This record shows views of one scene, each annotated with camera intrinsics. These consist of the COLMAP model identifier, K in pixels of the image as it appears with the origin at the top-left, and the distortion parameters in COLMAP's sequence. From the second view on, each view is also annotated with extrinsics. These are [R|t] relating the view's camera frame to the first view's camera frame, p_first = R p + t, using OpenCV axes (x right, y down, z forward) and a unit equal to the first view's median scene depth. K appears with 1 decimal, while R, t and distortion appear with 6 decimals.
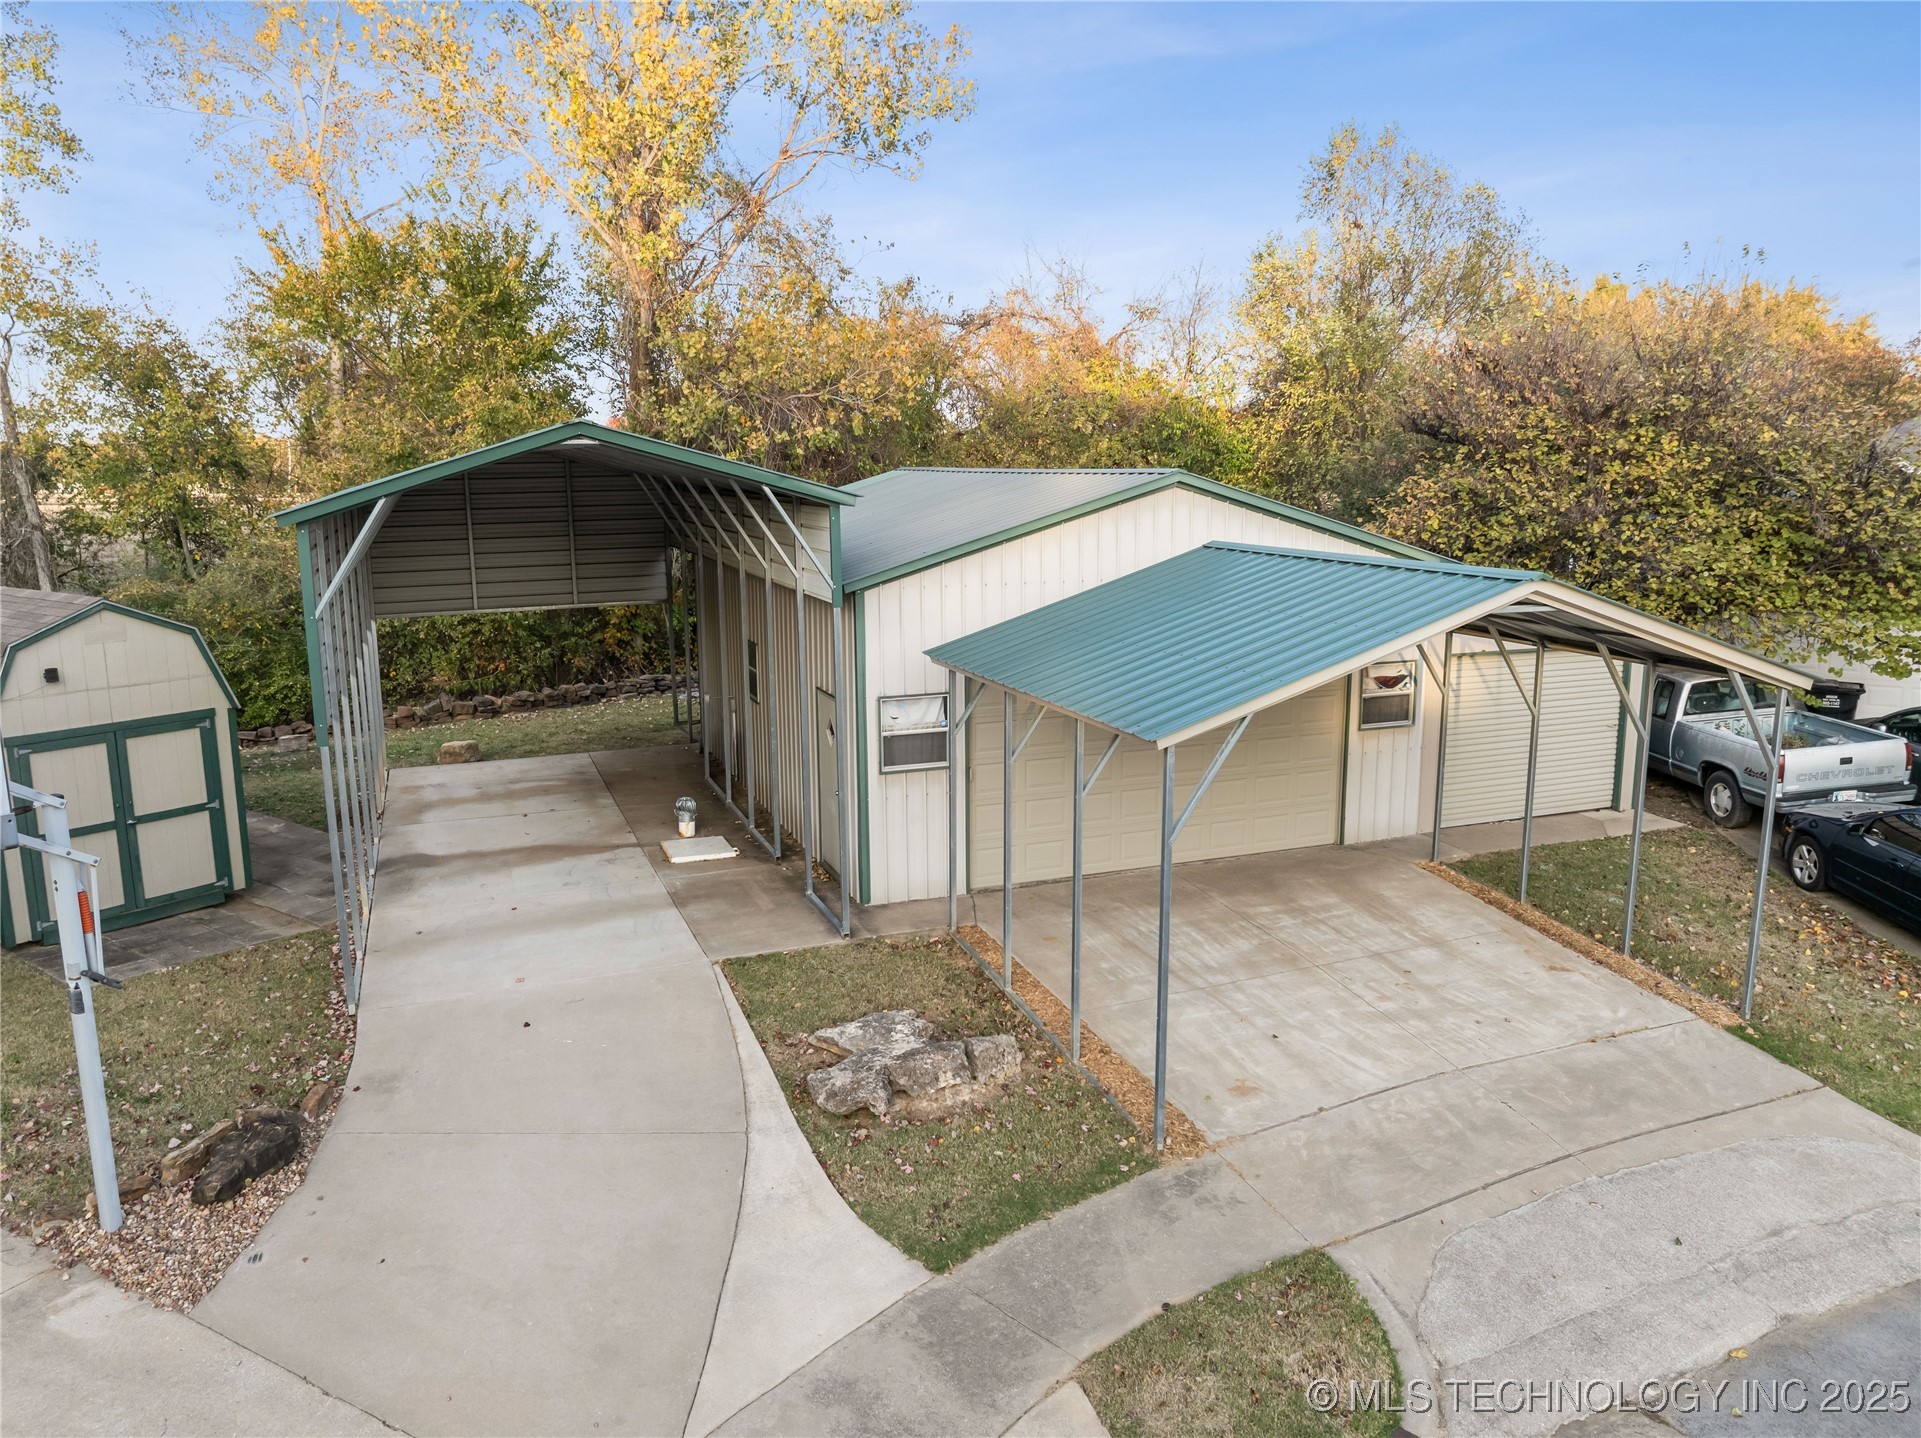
lens RADIAL K [[1346.4, 0, 957.8], [0, 1346.4, 715.4], [0, 0, 1]] dist [-0.044735, 0.018765]
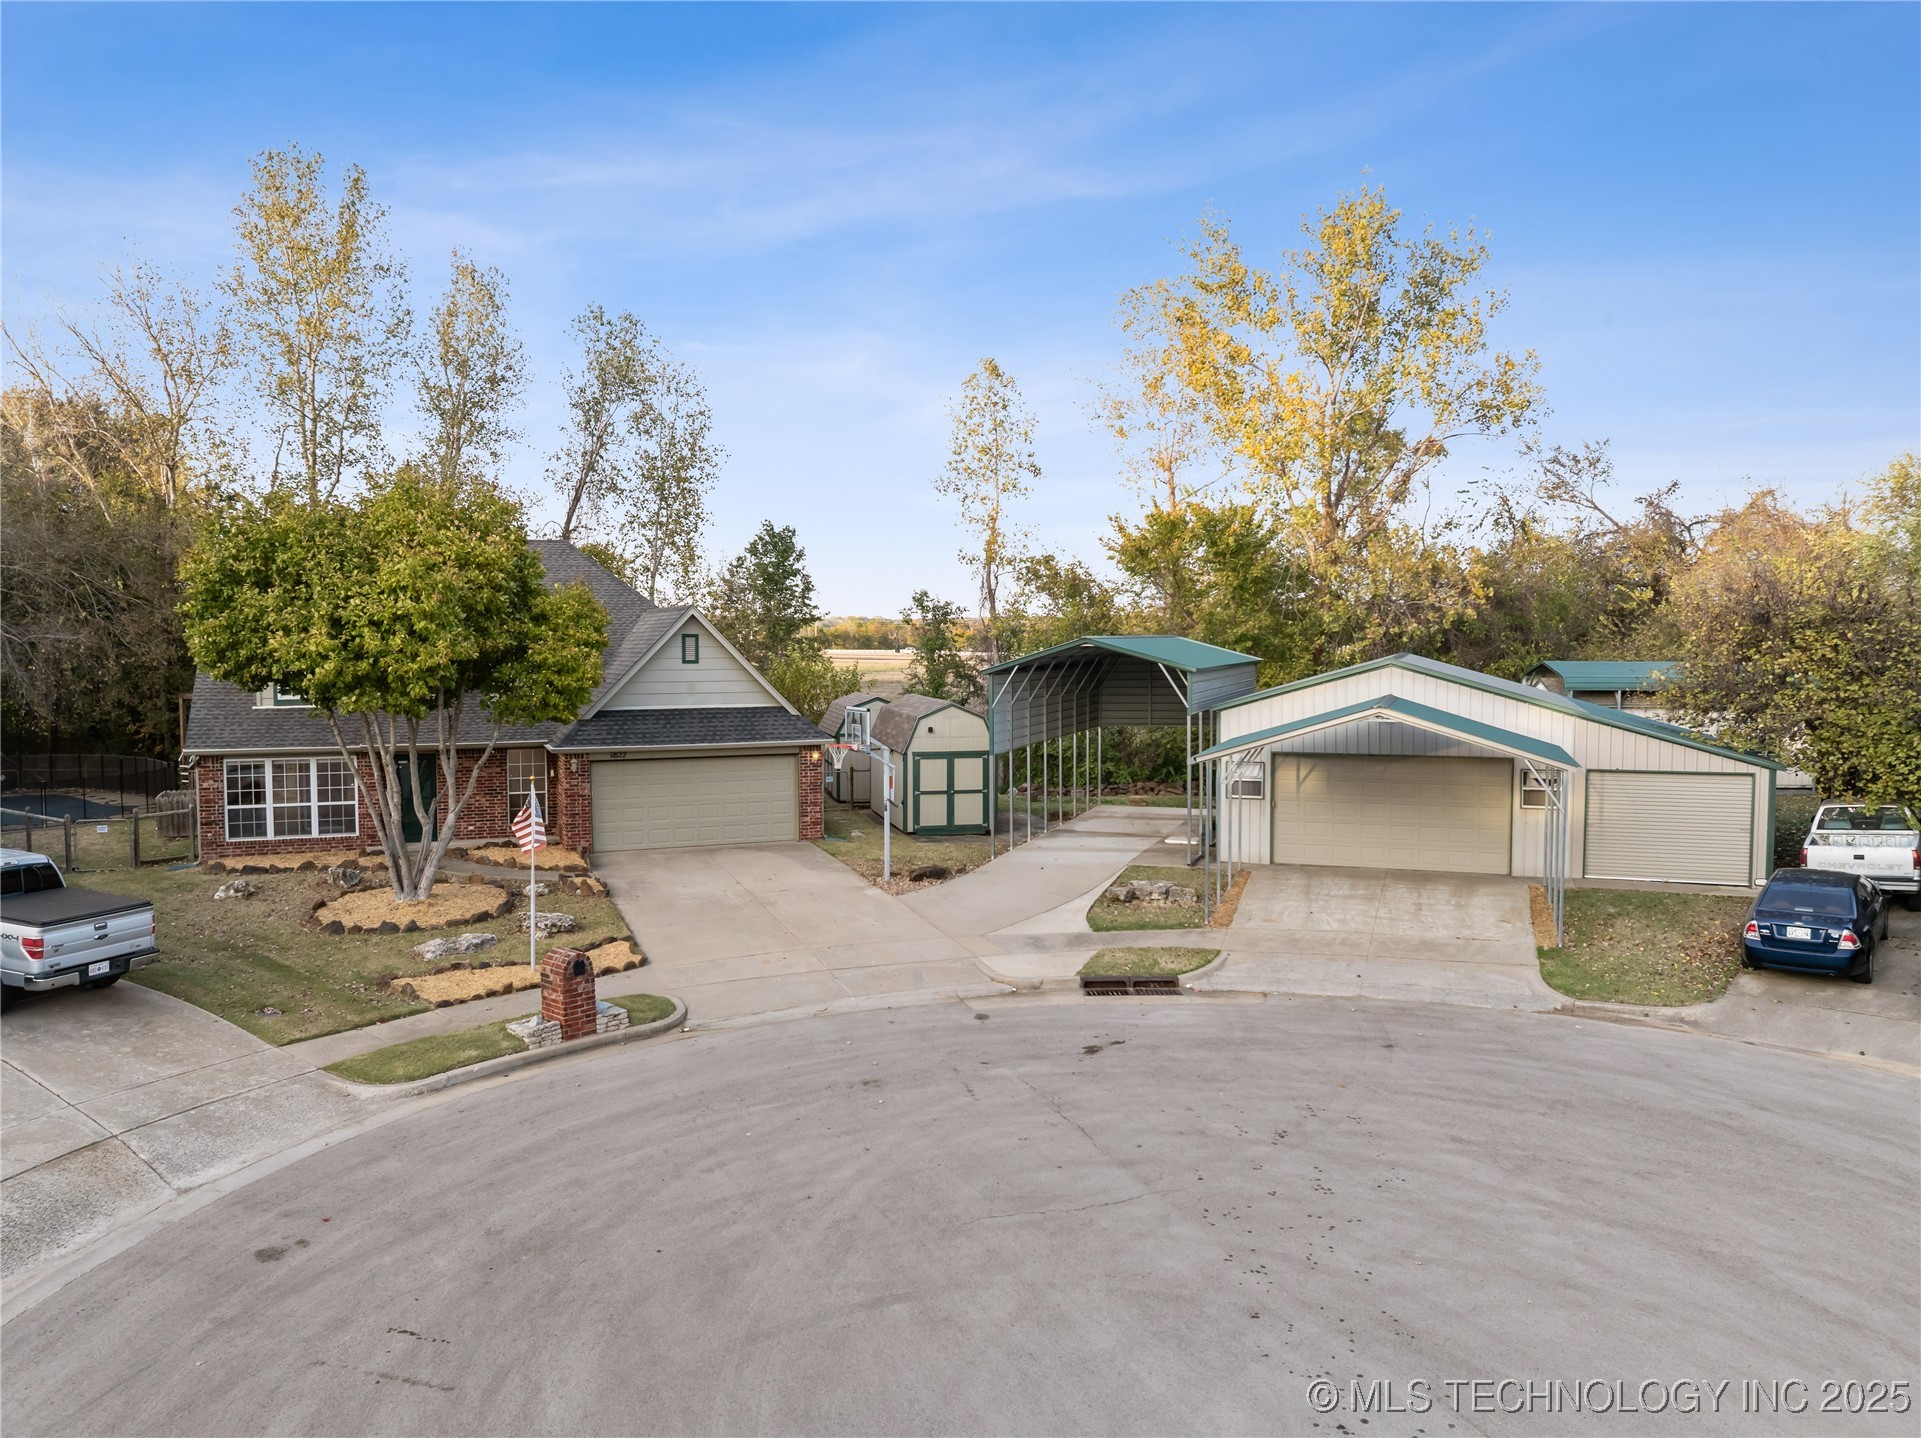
lens RADIAL K [[1346.4, 0, 965.8], [0, 1346.4, 730.1], [0, 0, 1]] dist [-0.044735, 0.018765]
pose [[0.754668, 0.046347, -0.654467, 0.984022], [-0.121113, 0.990200, -0.069533, 0.130997], [0.644831, 0.131739, 0.752886, -0.846180]]
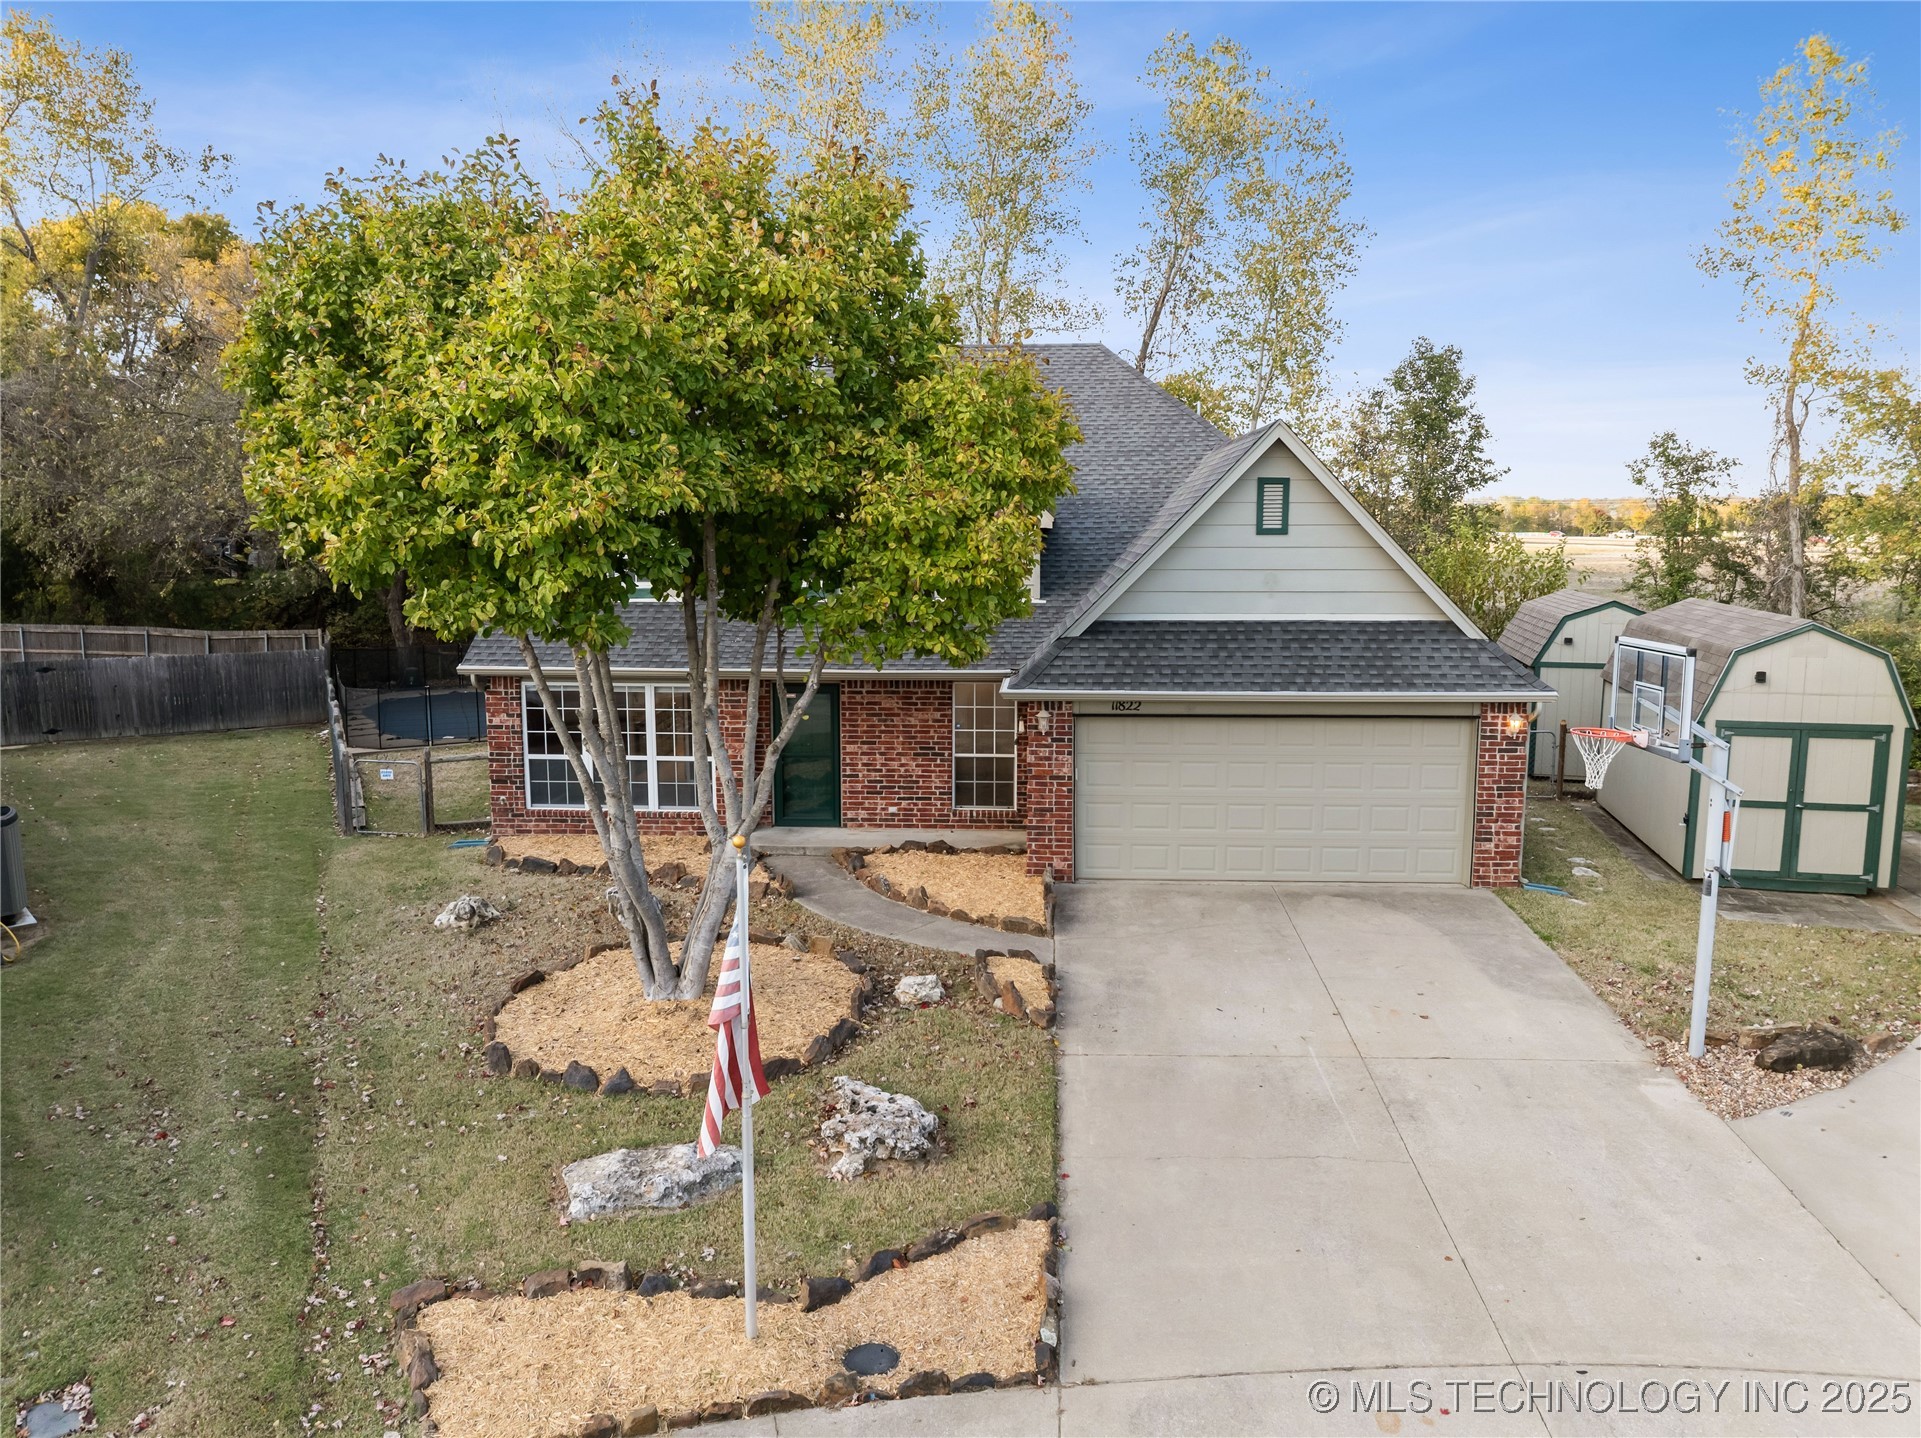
lens RADIAL K [[1346.4, 0, 963.6], [0, 1346.4, 714.2], [0, 0, 1]] dist [-0.044735, 0.018765]
pose [[0.382371, 0.133480, -0.914317, 0.171321], [-0.168029, 0.983057, 0.073245, 0.035924], [0.908603, 0.125624, 0.398321, -0.175249]]
